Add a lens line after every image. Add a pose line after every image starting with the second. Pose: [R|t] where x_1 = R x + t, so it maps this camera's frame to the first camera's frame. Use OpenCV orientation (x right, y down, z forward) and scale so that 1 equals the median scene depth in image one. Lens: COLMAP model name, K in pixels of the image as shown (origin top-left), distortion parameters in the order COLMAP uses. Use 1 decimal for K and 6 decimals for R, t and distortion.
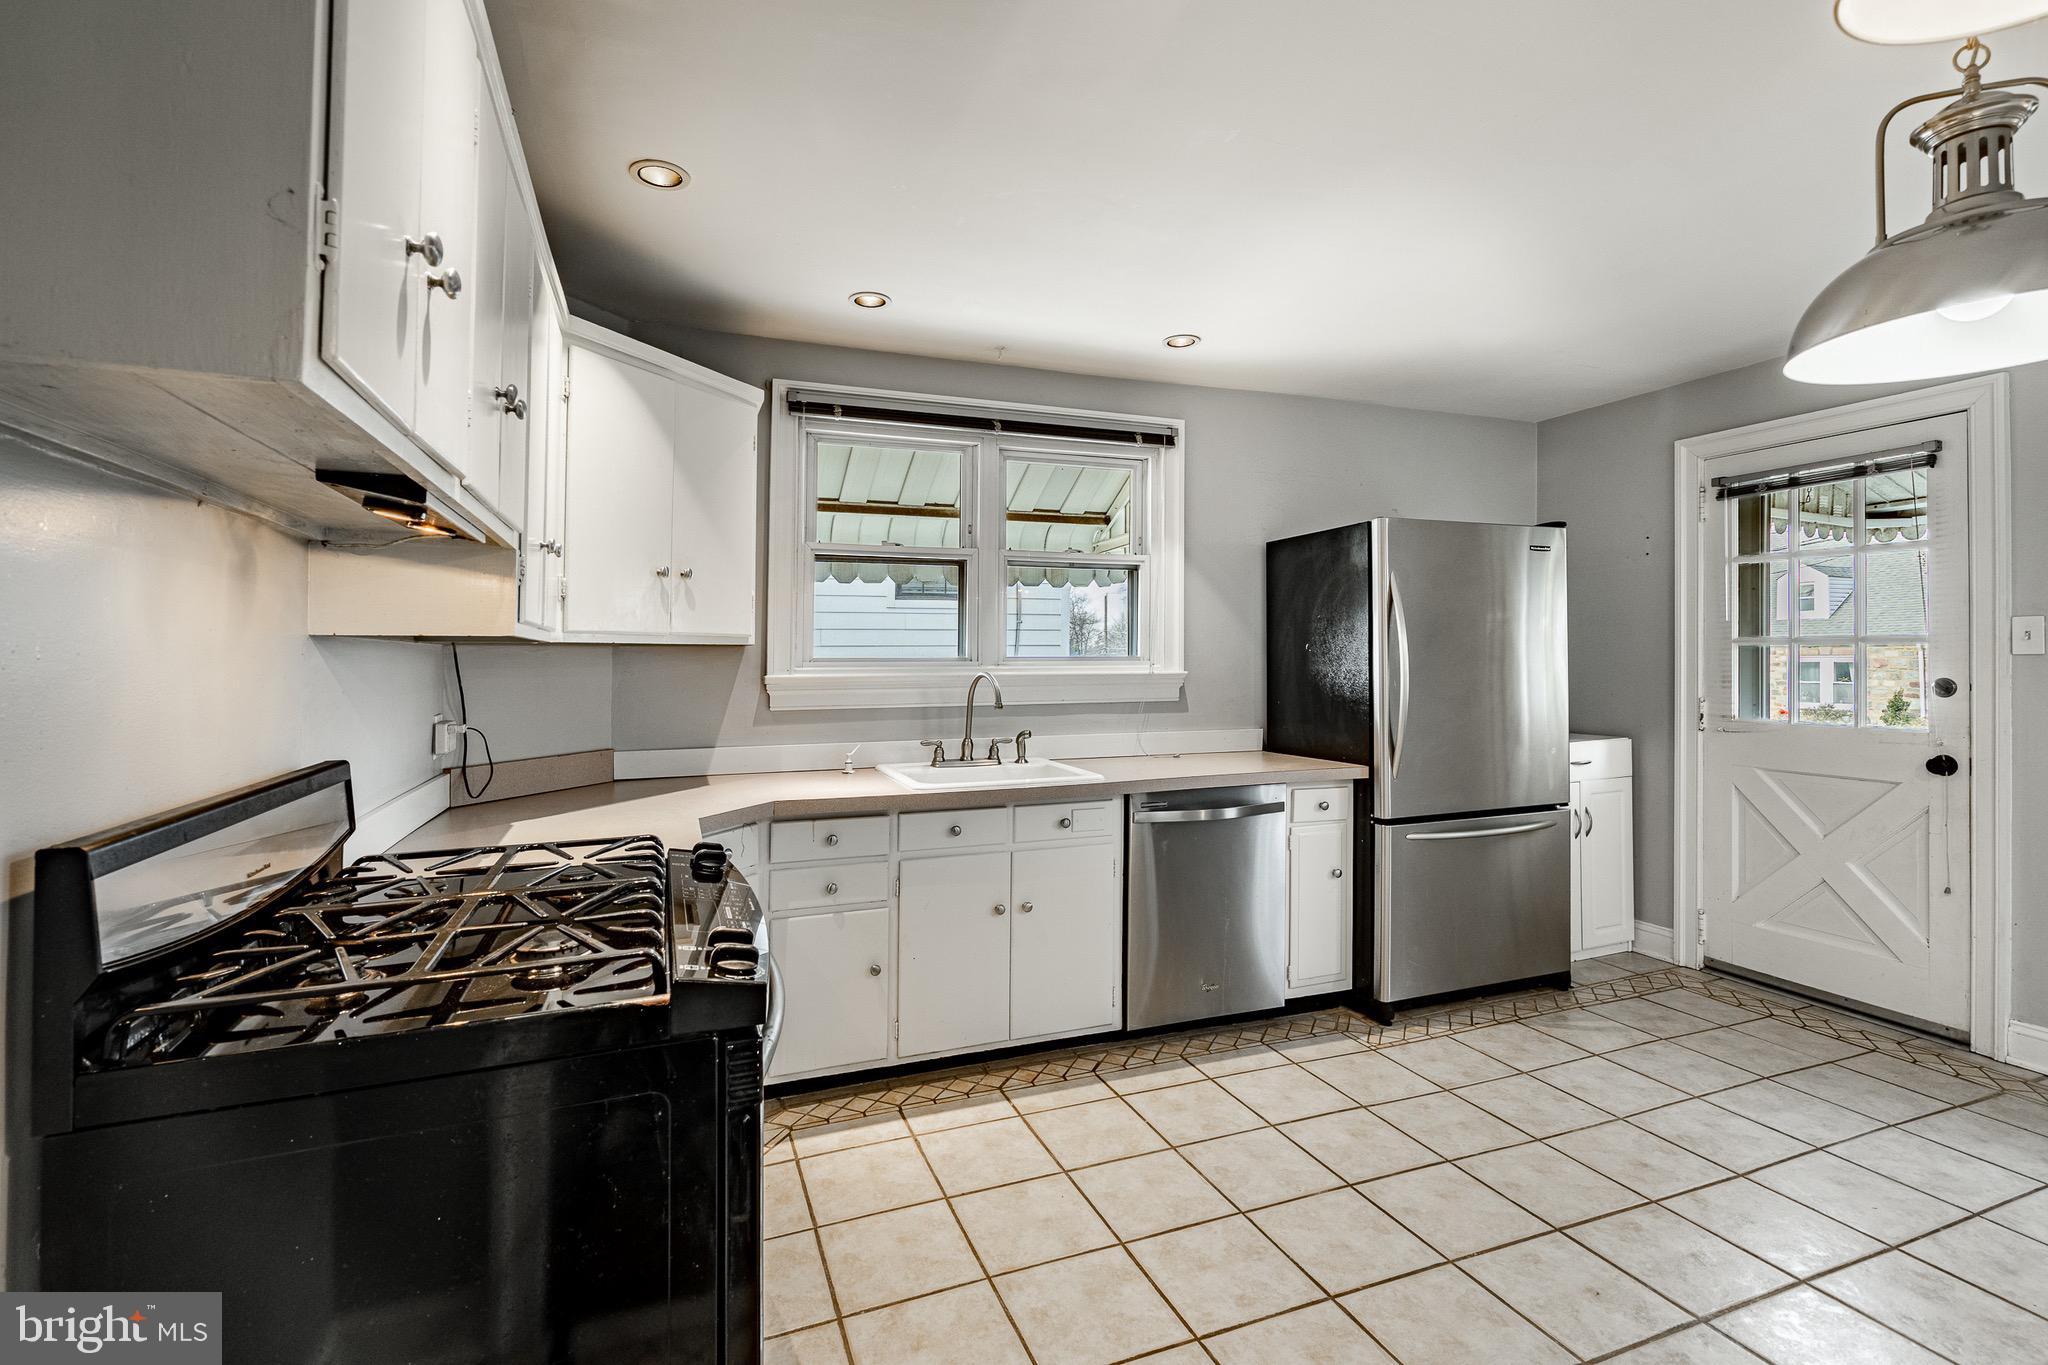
lens RADIAL K [[933.4, 0, 1011.4], [0, 933.4, 639.8], [0, 0, 1]] dist [-0.007830, 0.004114]
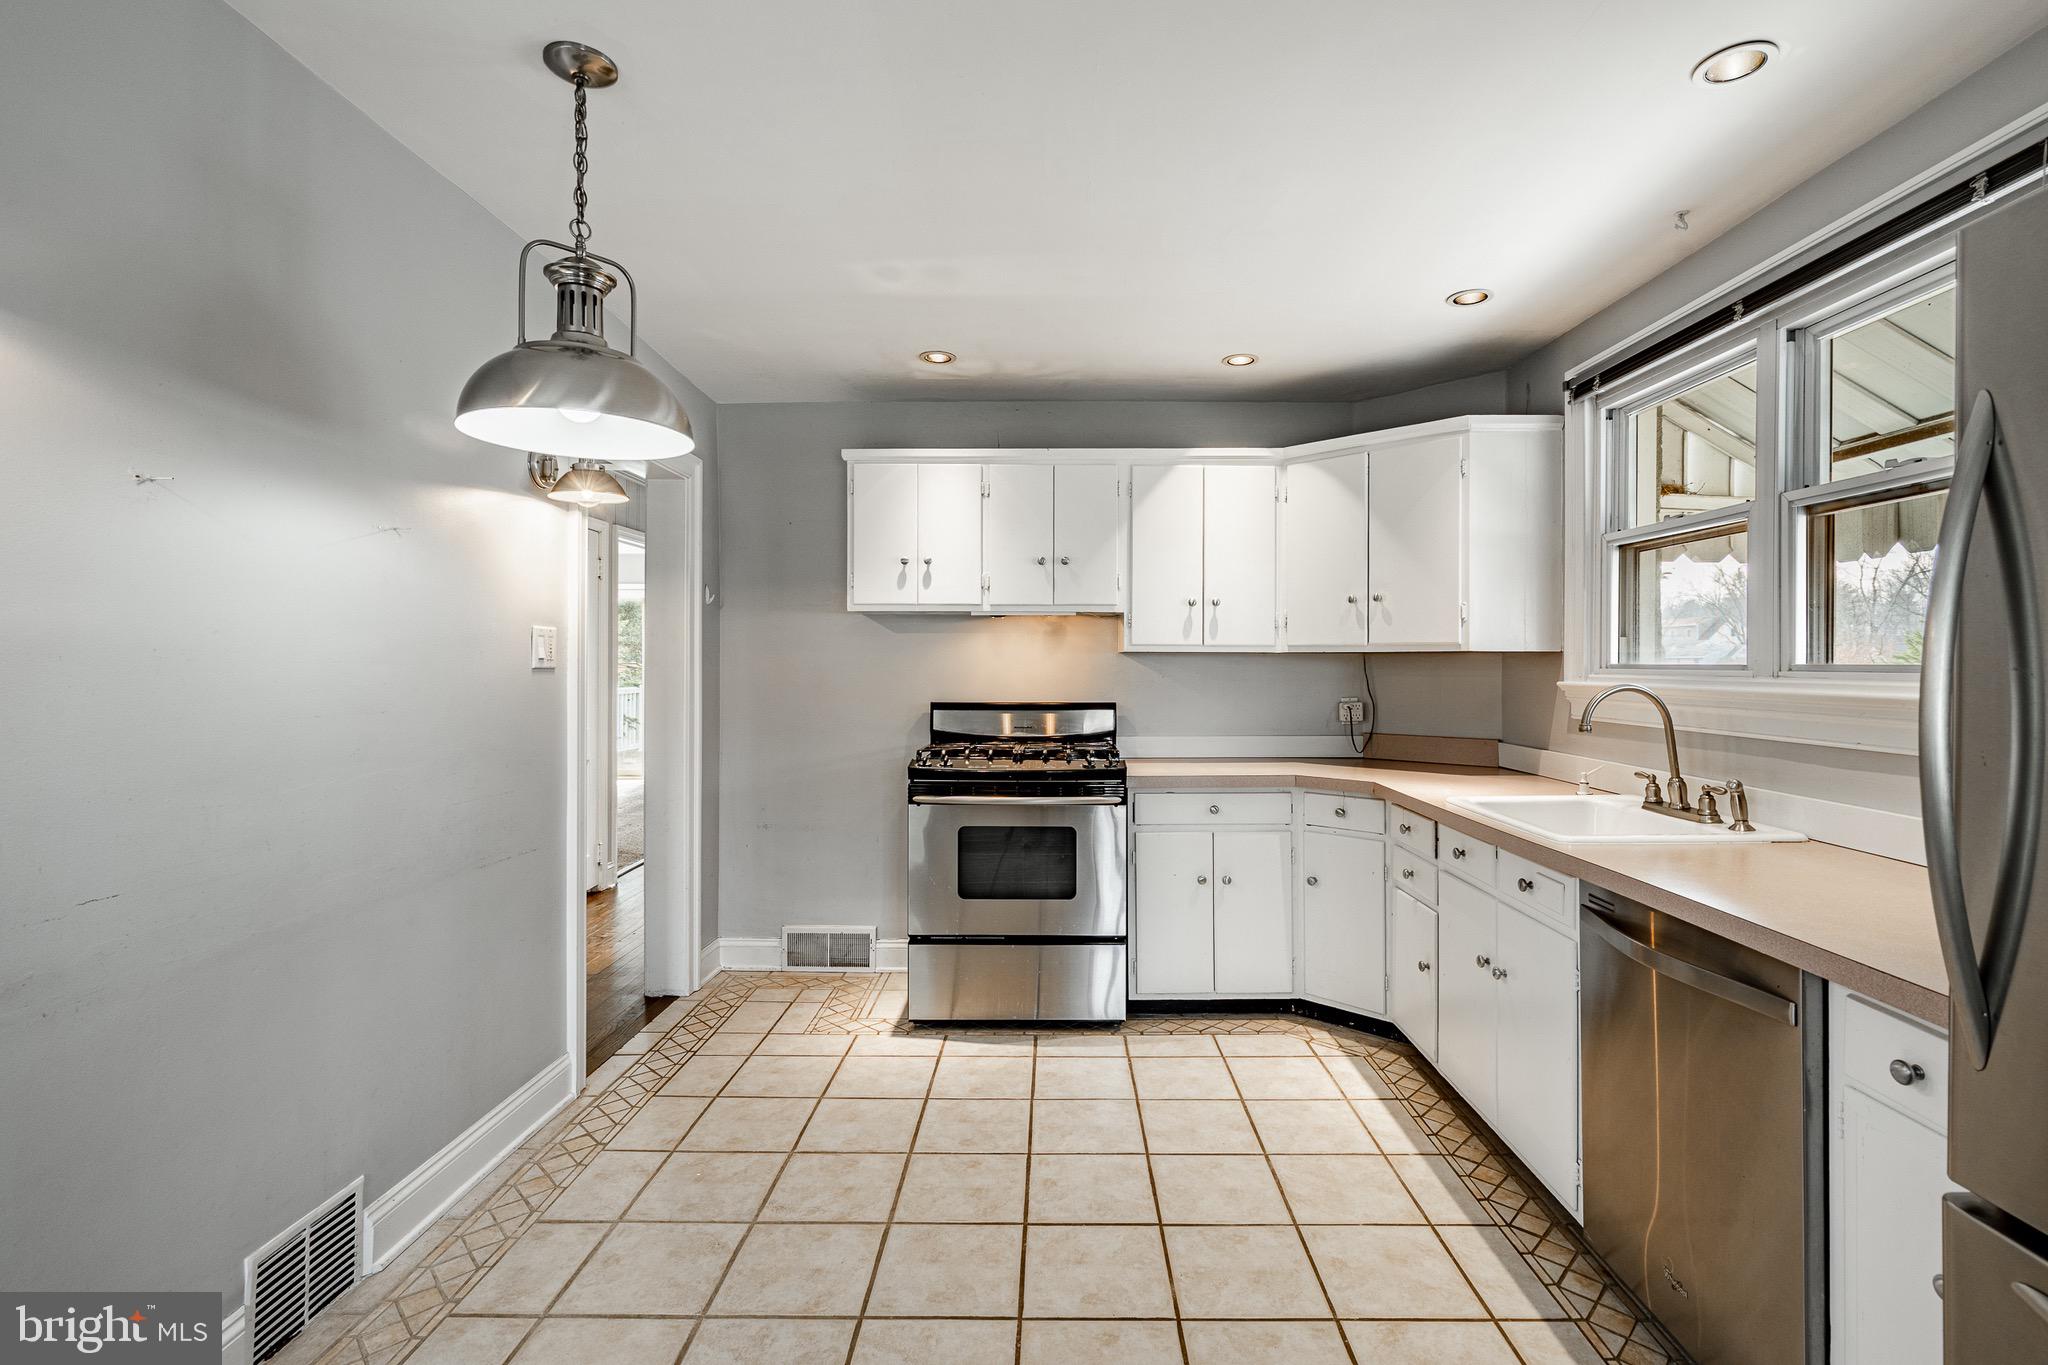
lens RADIAL K [[933.4, 0, 1066.4], [0, 933.4, 647.7], [0, 0, 1]] dist [-0.007830, 0.004114]
pose [[-0.339745, -0.009648, -0.940468, 0.792763], [0.016967, 0.999722, -0.016385, 0.009747], [0.940364, -0.021524, -0.339487, 0.814724]]
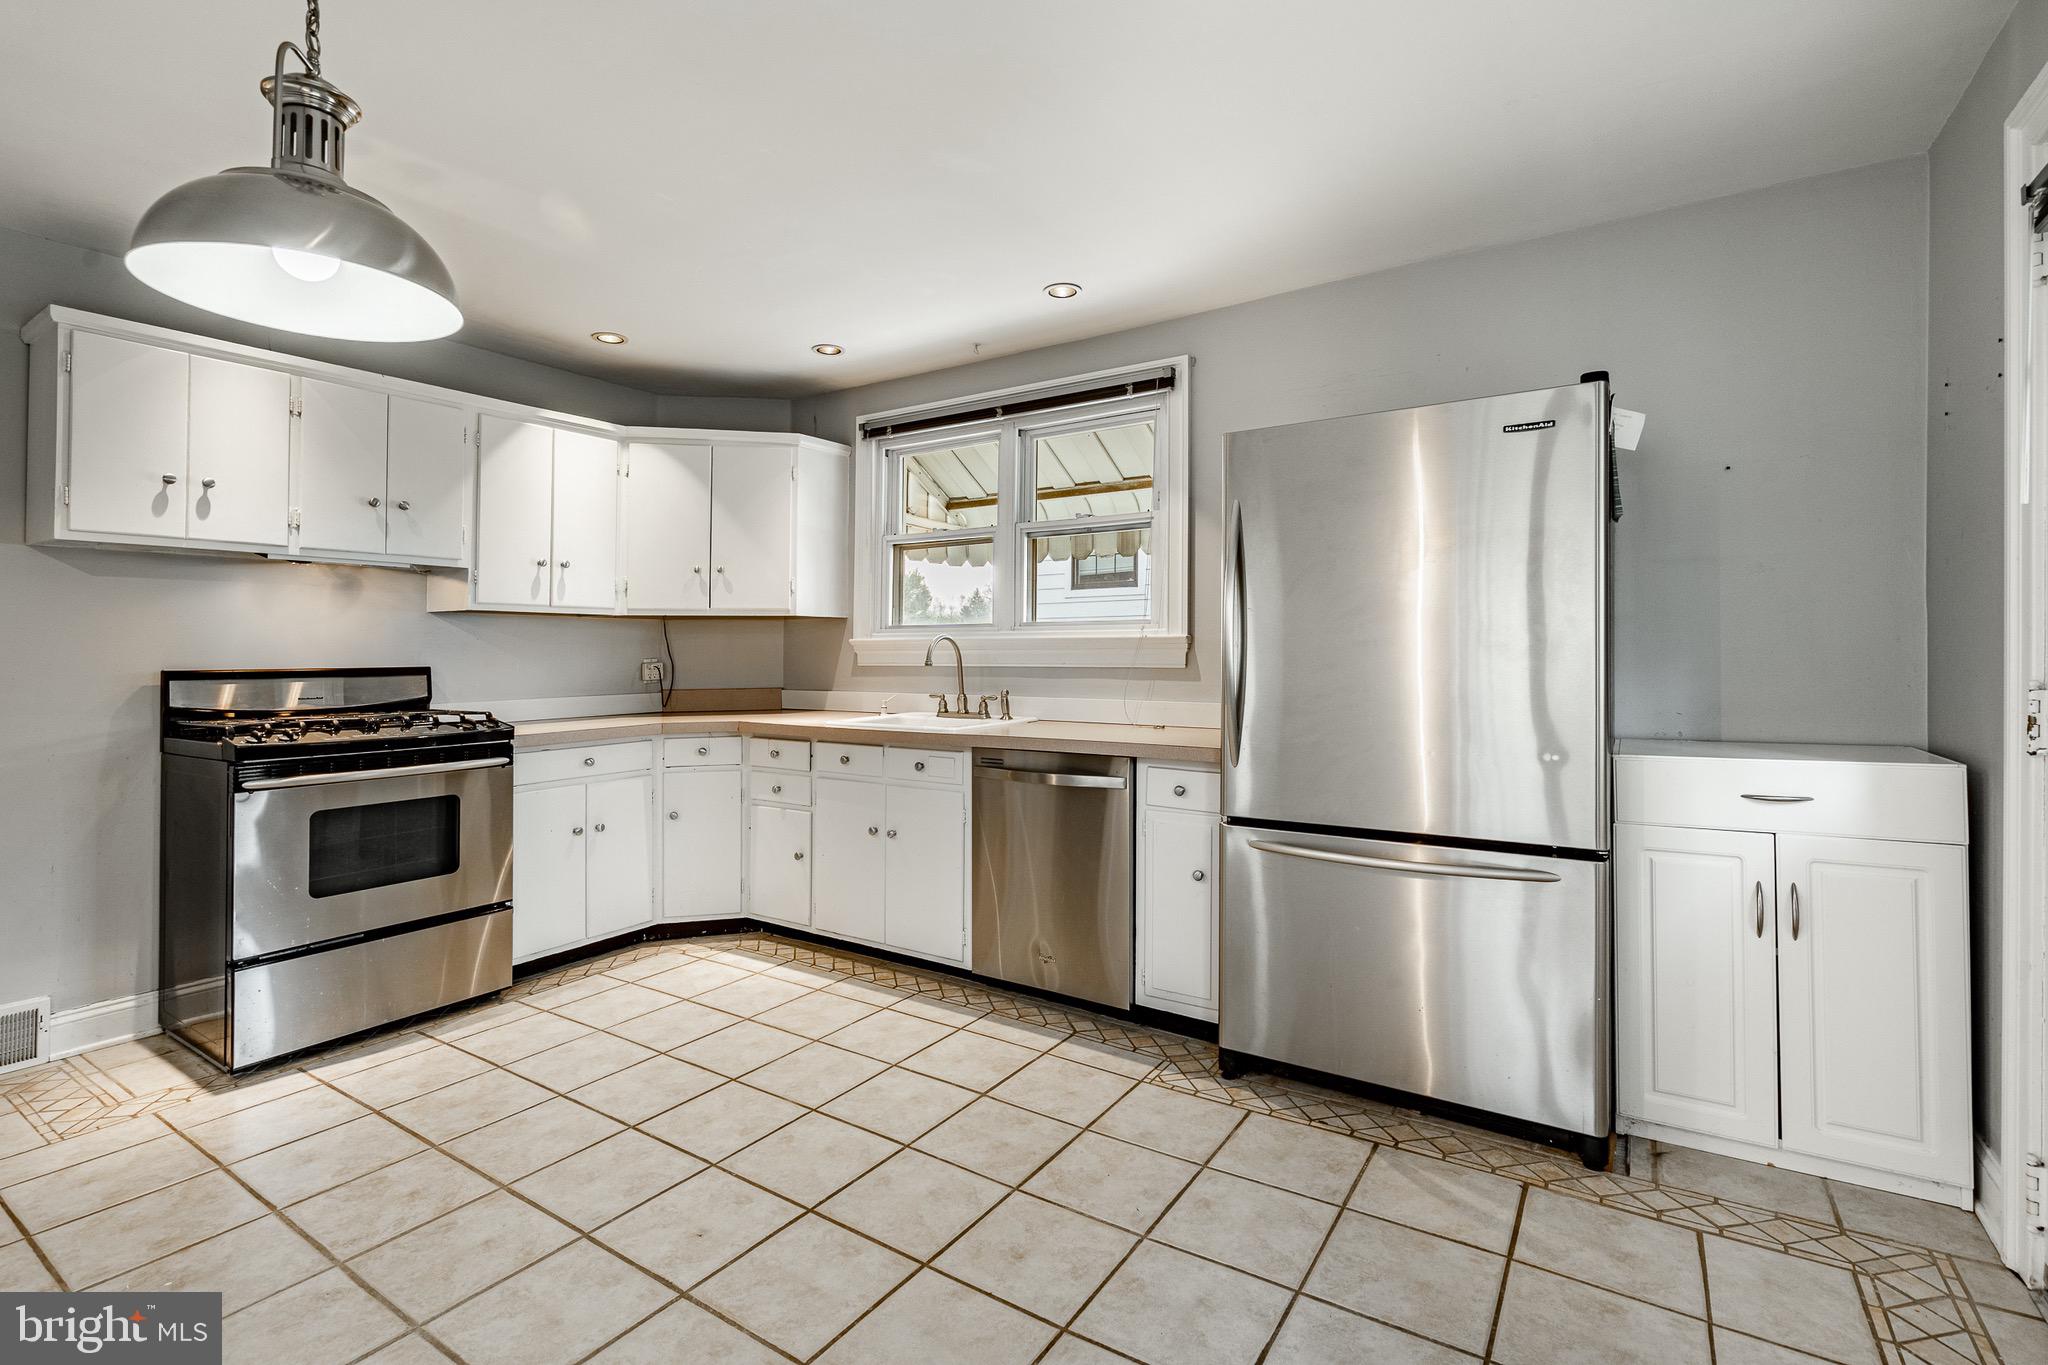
lens RADIAL K [[933.4, 0, 1016.0], [0, 933.4, 630.0], [0, 0, 1]] dist [-0.007830, 0.004114]
pose [[0.587553, -0.014114, -0.809062, 0.926664], [0.015501, 0.999861, -0.006186, 0.035998], [0.809037, -0.008906, 0.587690, 0.388563]]
